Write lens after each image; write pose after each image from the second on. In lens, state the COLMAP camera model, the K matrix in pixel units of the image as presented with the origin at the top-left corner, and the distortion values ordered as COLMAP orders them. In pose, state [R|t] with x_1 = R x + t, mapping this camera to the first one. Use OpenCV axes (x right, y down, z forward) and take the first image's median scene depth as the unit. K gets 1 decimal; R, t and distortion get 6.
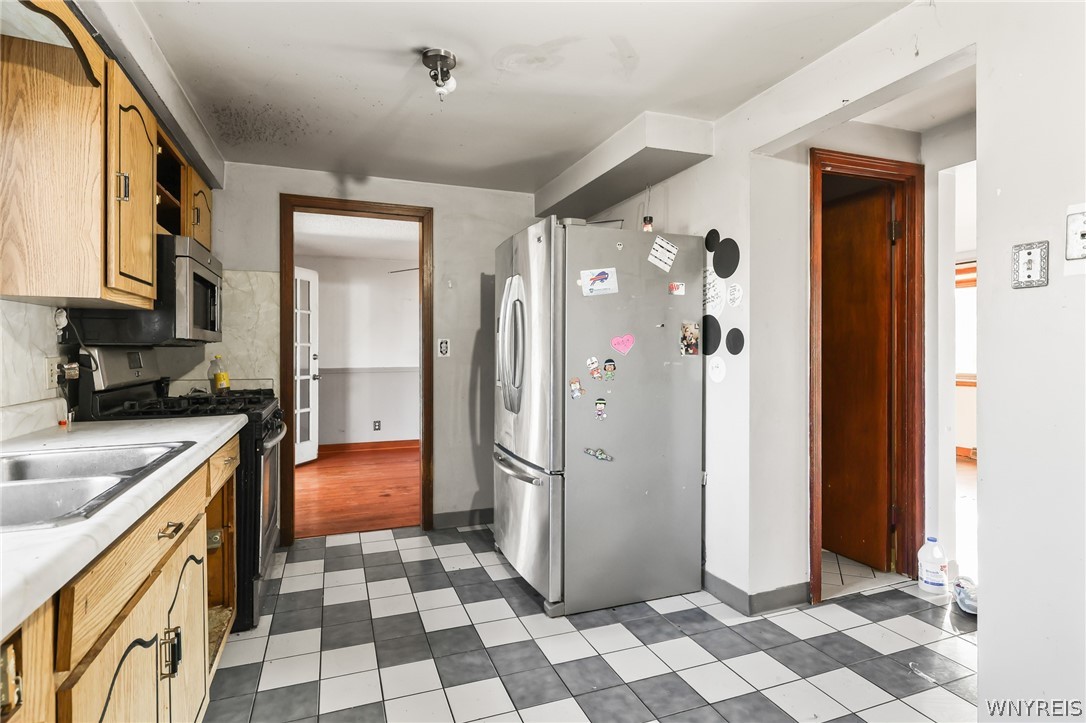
lens RADIAL K [[548.4, 0, 539.9], [0, 548.4, 353.7], [0, 0, 1]] dist [-0.001495, -0.000349]
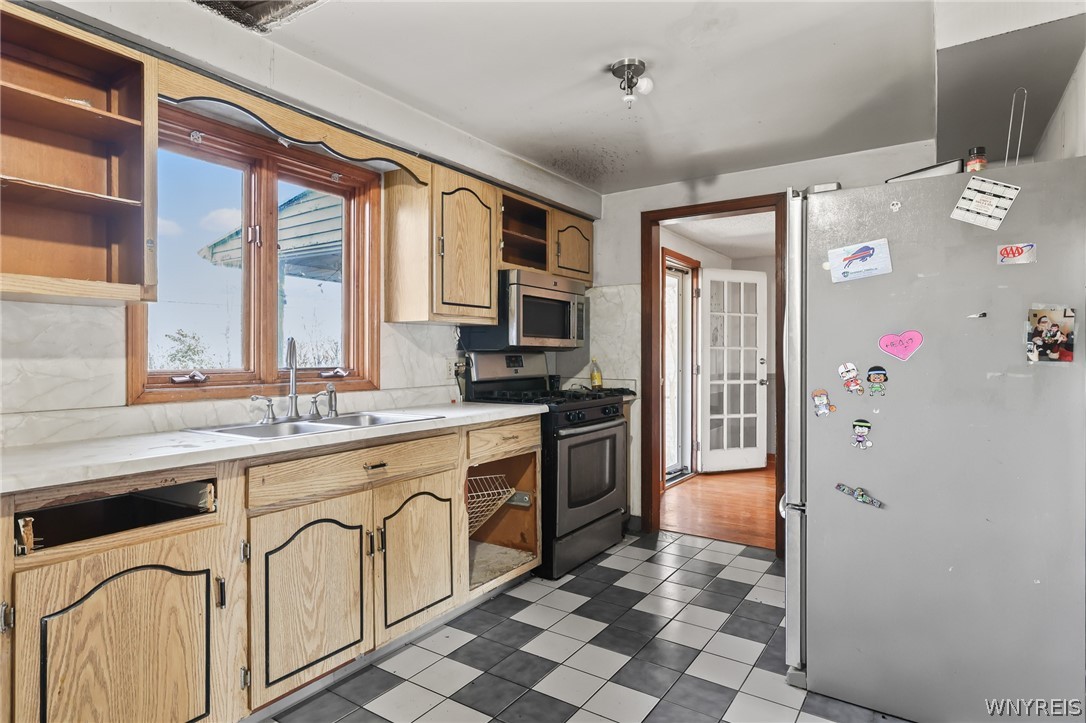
lens RADIAL K [[593.0, 0, 543.5], [0, 593.0, 357.8], [0, 0, 1]] dist [0.001852, -0.000777]
pose [[0.582219, 0.004719, -0.813018, 0.504794], [-0.005230, 0.999984, 0.002059, -0.000527], [0.813015, 0.003053, 0.582235, 0.188483]]
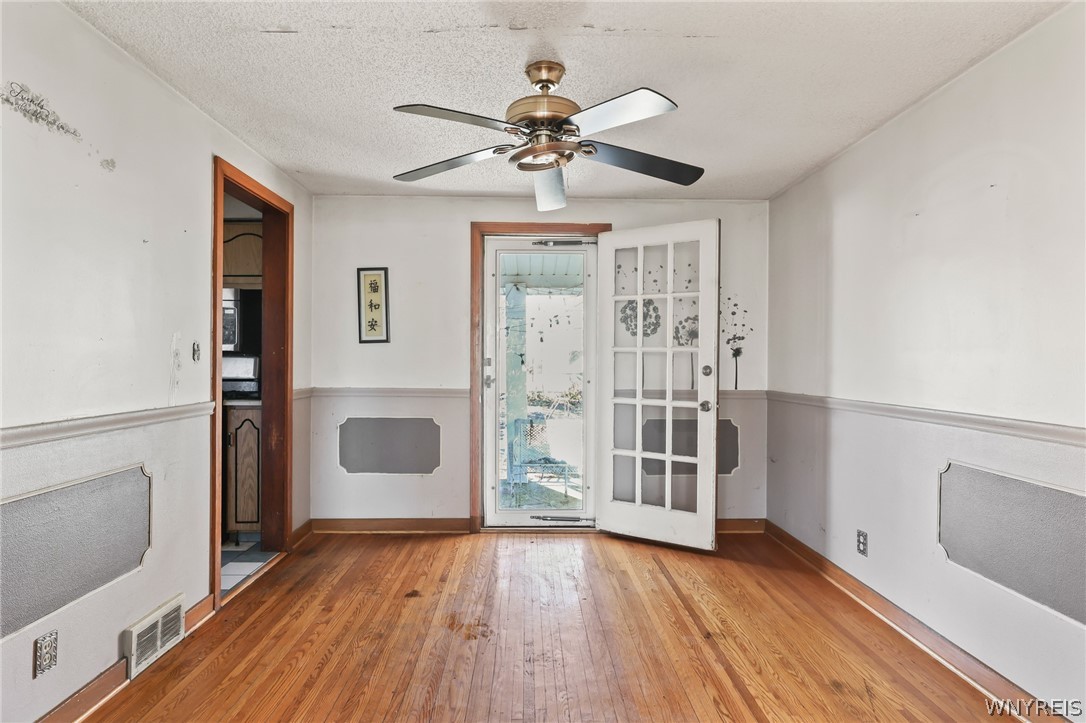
lens RADIAL K [[593.0, 0, 543.5], [0, 593.0, 357.8], [0, 0, 1]] dist [0.001852, -0.000777]
pose [[-0.325064, 0.001181, -0.945691, 0.541693], [-0.006231, 0.999975, 0.003391, -0.020378], [0.945671, 0.006995, -0.325049, 2.459940]]
